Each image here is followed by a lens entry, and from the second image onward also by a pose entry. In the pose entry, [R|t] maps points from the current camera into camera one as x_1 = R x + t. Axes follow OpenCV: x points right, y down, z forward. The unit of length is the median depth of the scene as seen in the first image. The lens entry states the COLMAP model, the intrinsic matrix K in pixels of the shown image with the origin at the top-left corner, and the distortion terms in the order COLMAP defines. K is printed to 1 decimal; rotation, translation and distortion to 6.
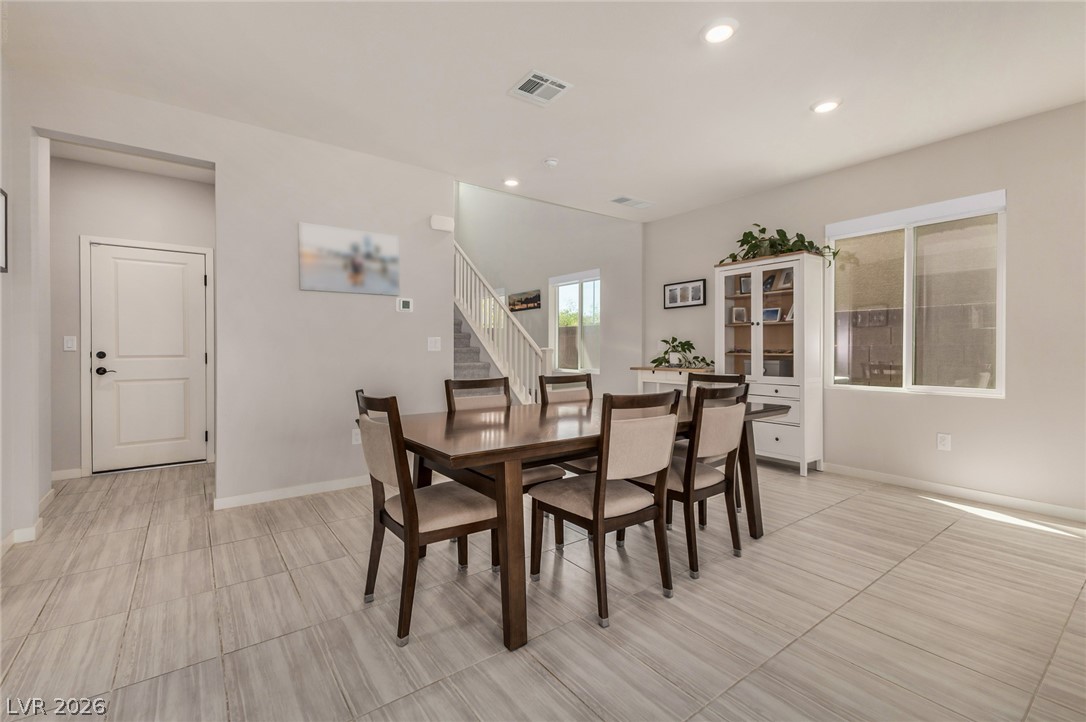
lens RADIAL K [[480.6, 0, 537.3], [0, 480.6, 354.9], [0, 0, 1]] dist [0.013750, 0.000203]
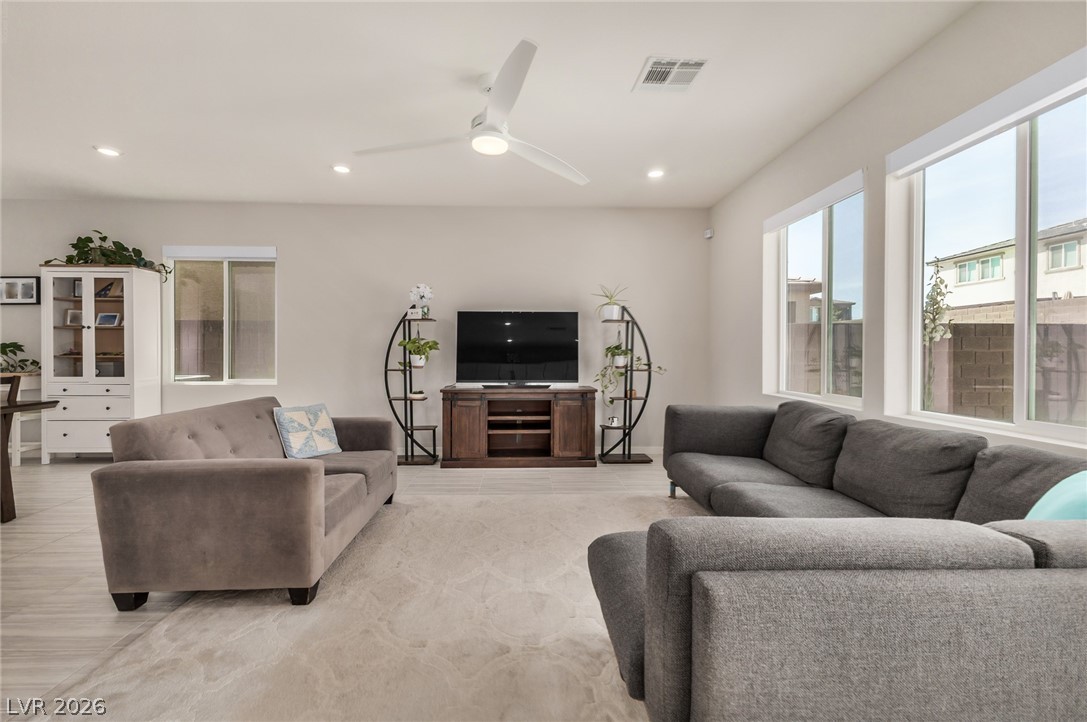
lens RADIAL K [[481.0, 0, 543.6], [0, 481.0, 357.6], [0, 0, 1]] dist [0.013750, 0.000203]
pose [[0.562909, -0.003212, 0.826513, 0.137092], [0.008771, 0.999959, -0.002087, 0.011883], [-0.826473, 0.008425, 0.562914, -0.403619]]
